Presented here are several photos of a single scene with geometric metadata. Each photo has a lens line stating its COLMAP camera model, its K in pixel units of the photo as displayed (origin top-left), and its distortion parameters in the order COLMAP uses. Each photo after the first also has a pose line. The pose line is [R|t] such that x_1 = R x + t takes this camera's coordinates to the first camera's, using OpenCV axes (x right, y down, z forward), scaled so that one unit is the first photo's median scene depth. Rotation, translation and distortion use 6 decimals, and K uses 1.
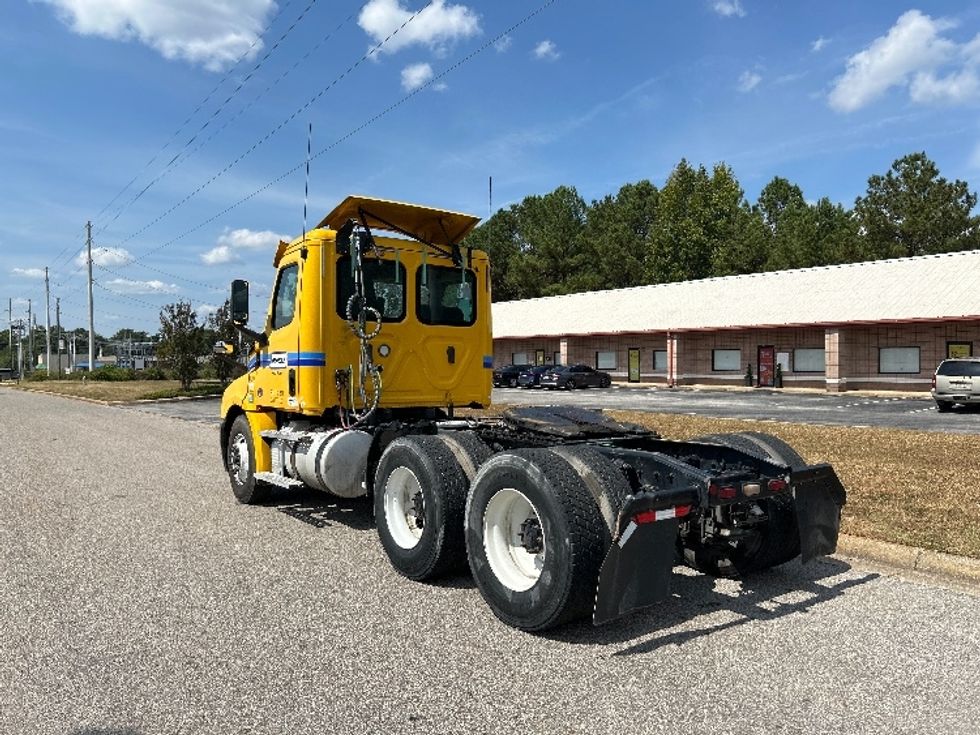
lens RADIAL K [[744.1, 0, 490.5], [0, 744.1, 373.2], [0, 0, 1]] dist [0.035931, -0.035937]
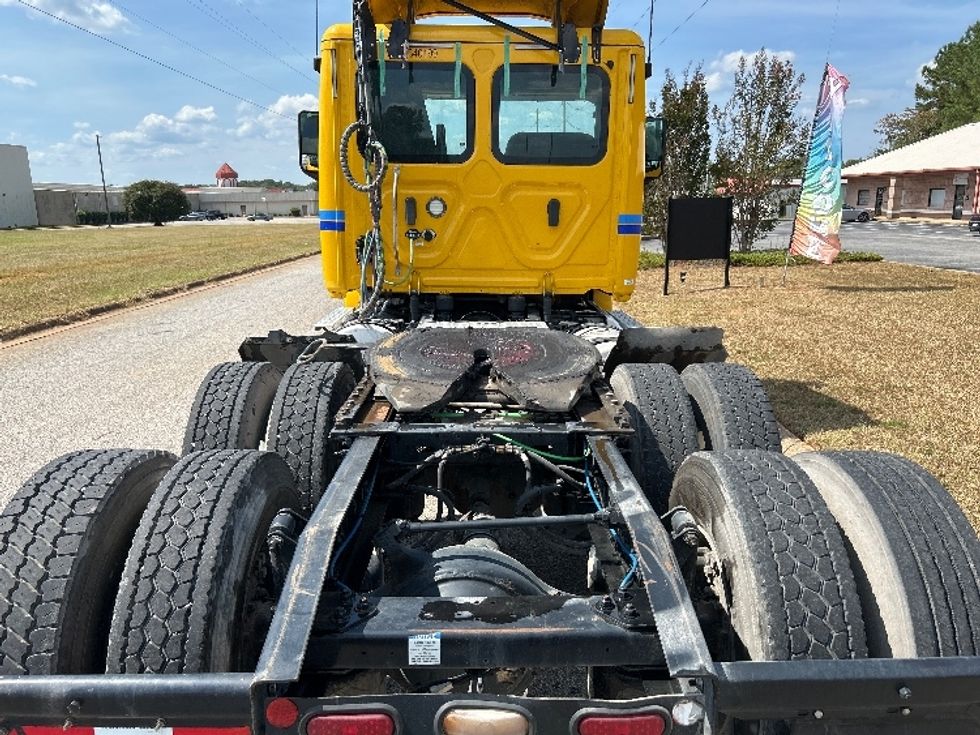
lens RADIAL K [[744.1, 0, 486.0], [0, 744.1, 365.6], [0, 0, 1]] dist [0.035931, -0.035937]
pose [[0.813421, 0.130417, -0.566867, 0.281732], [-0.010704, 0.977732, 0.209584, -0.030653], [0.581577, -0.164412, 0.796704, 0.449371]]
